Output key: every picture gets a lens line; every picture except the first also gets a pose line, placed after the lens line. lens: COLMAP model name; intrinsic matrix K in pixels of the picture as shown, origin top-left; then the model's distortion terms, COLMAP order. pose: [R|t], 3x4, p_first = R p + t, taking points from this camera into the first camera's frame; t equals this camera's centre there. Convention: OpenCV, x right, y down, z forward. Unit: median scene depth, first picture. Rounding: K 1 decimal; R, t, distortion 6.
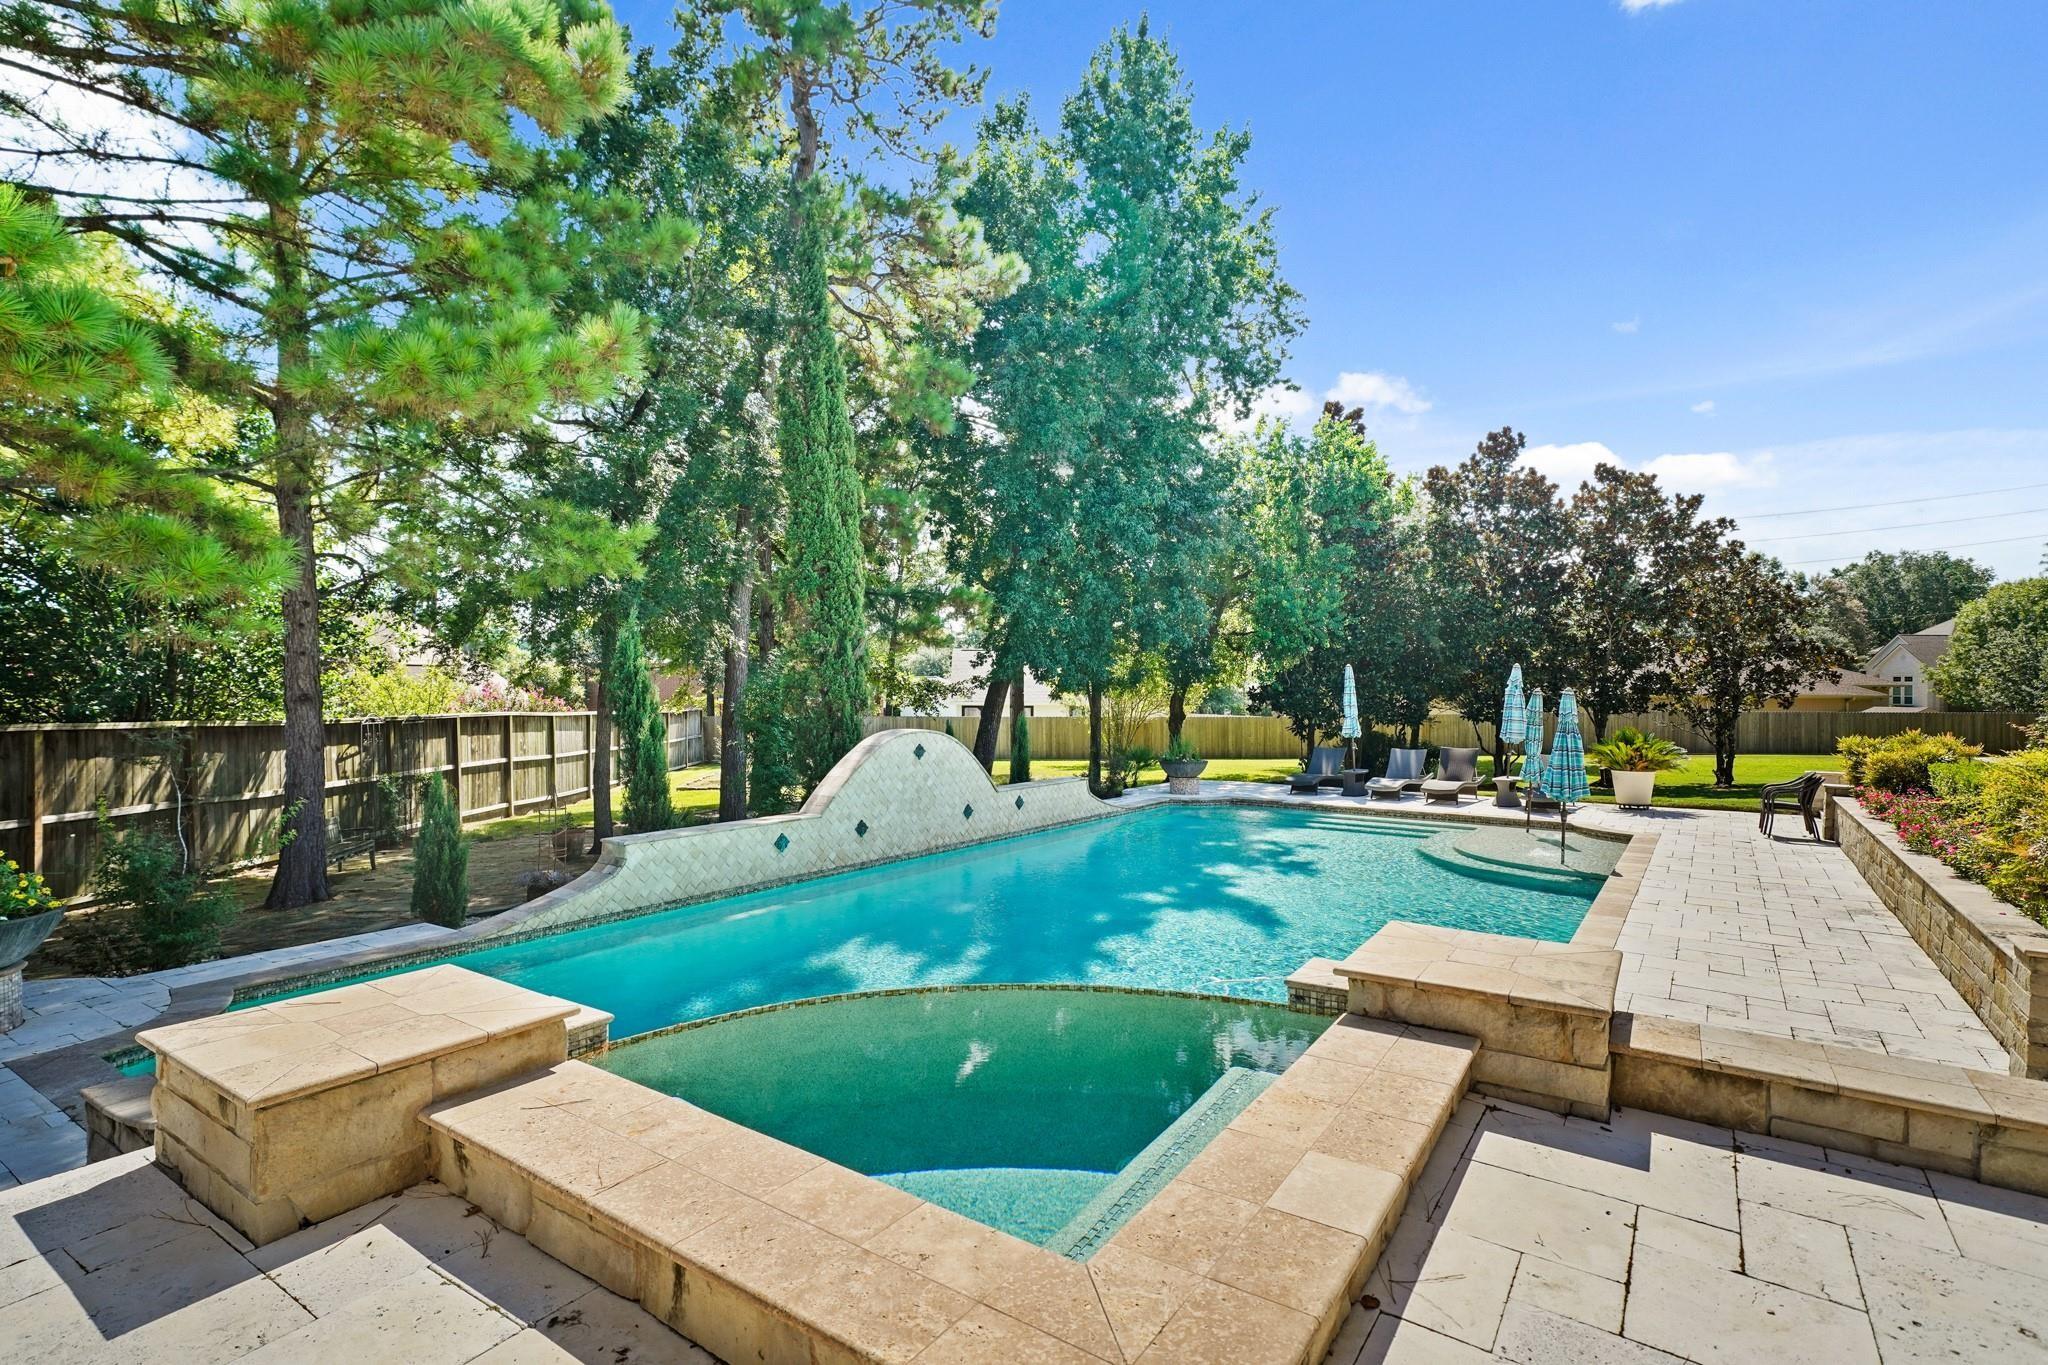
lens RADIAL K [[993.9, 0, 1018.6], [0, 993.9, 682.6], [0, 0, 1]] dist [0.002820, 0.000157]
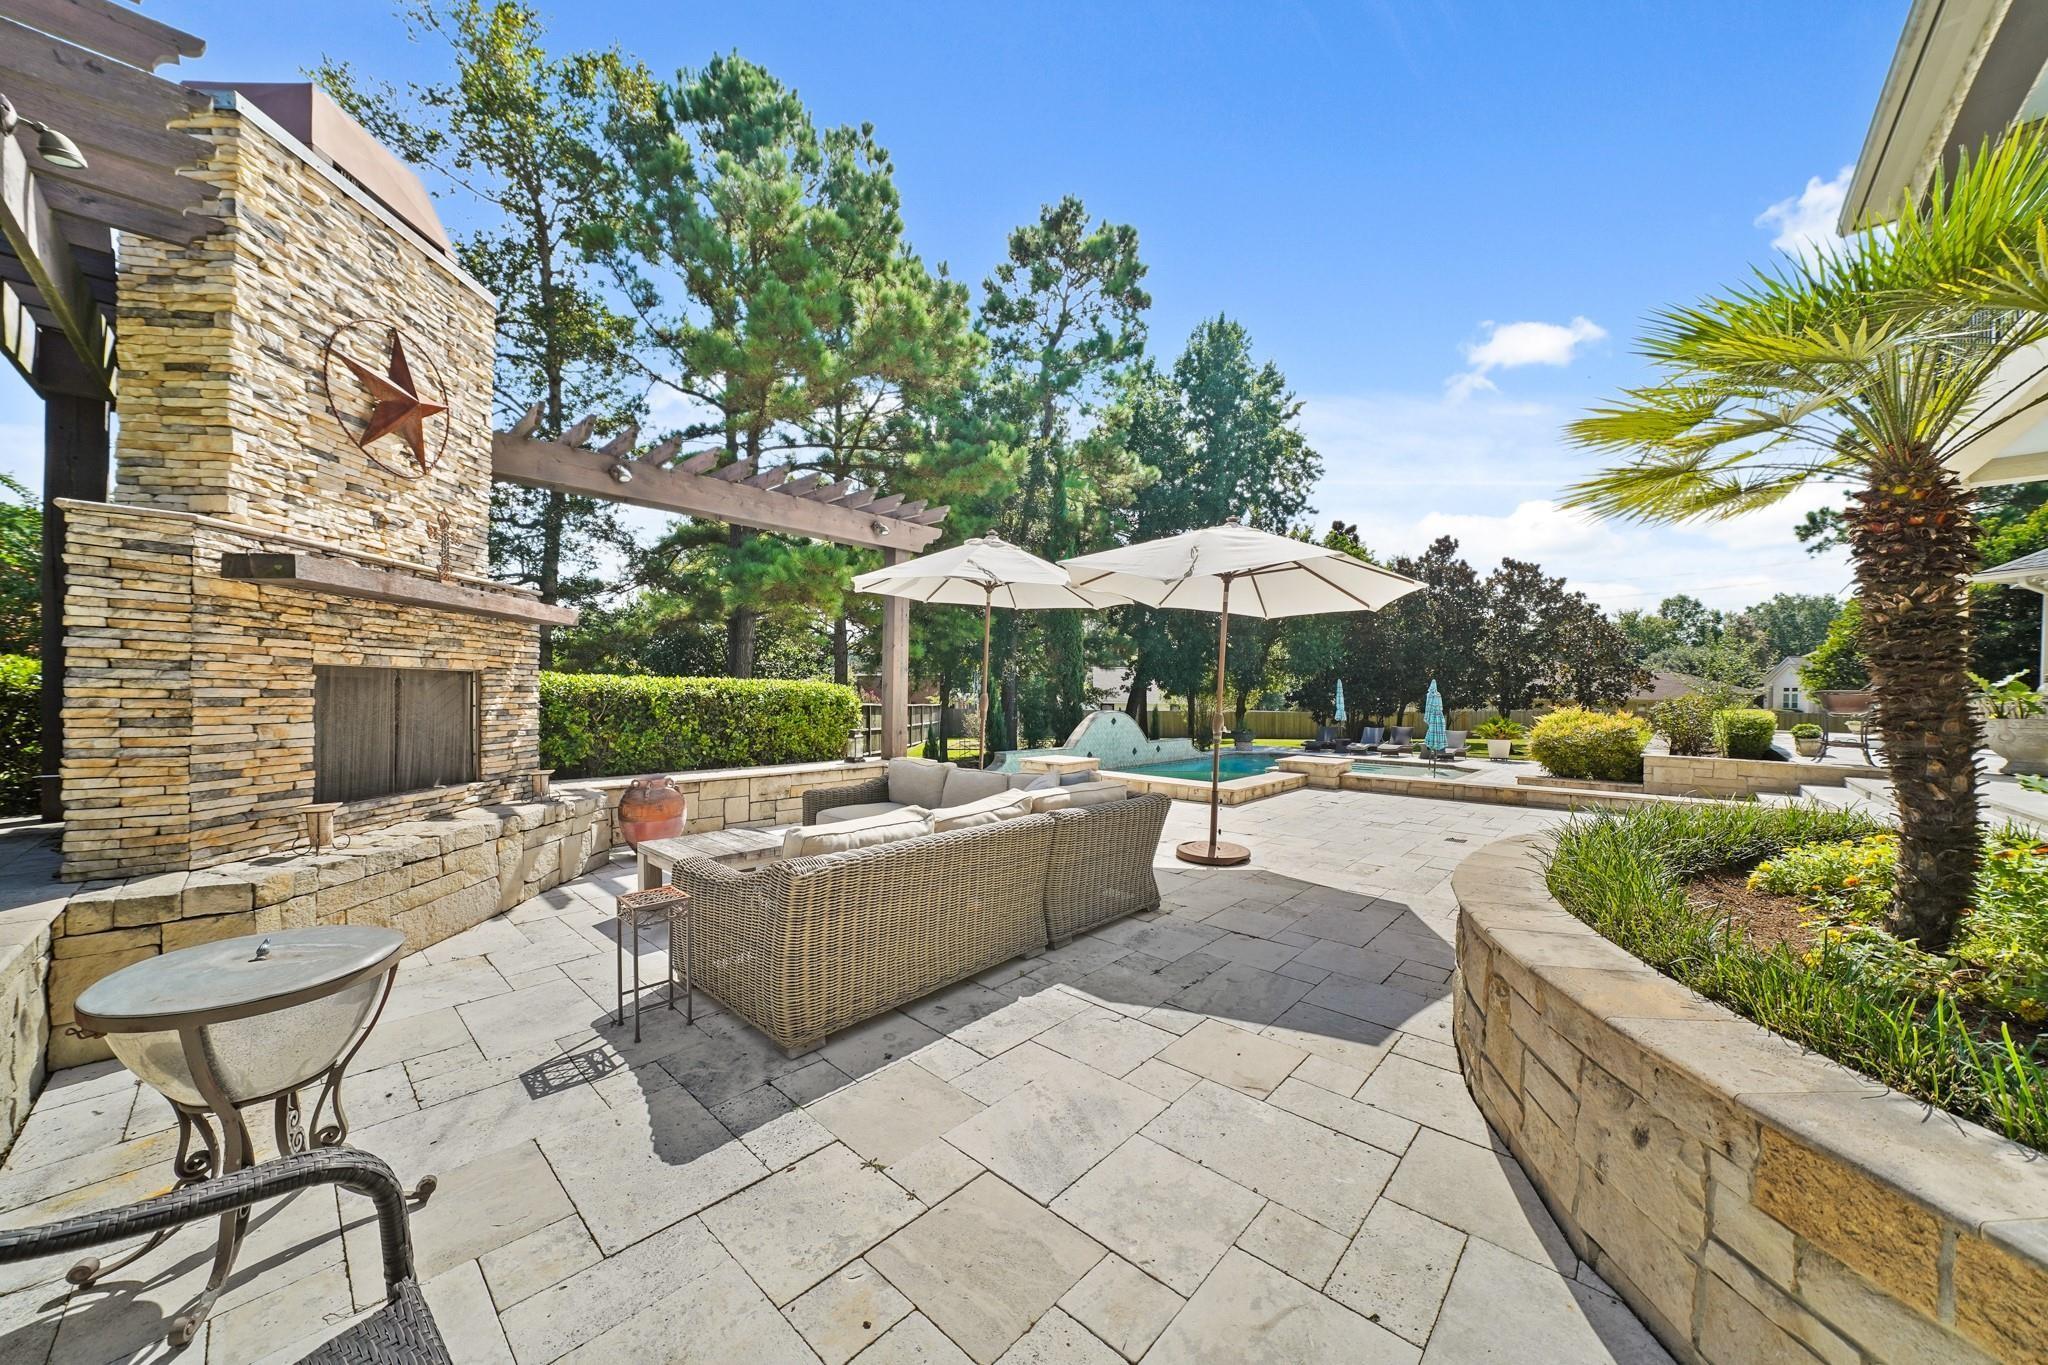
lens RADIAL K [[715.0, 0, 1037.4], [0, 715.0, 689.9], [0, 0, 1]] dist [-0.001606, 0.000032]
pose [[0.992551, 0.004324, -0.121756, -0.039260], [-0.004199, 0.999990, 0.001283, 0.000609], [0.121761, -0.000762, 0.992559, -0.271213]]
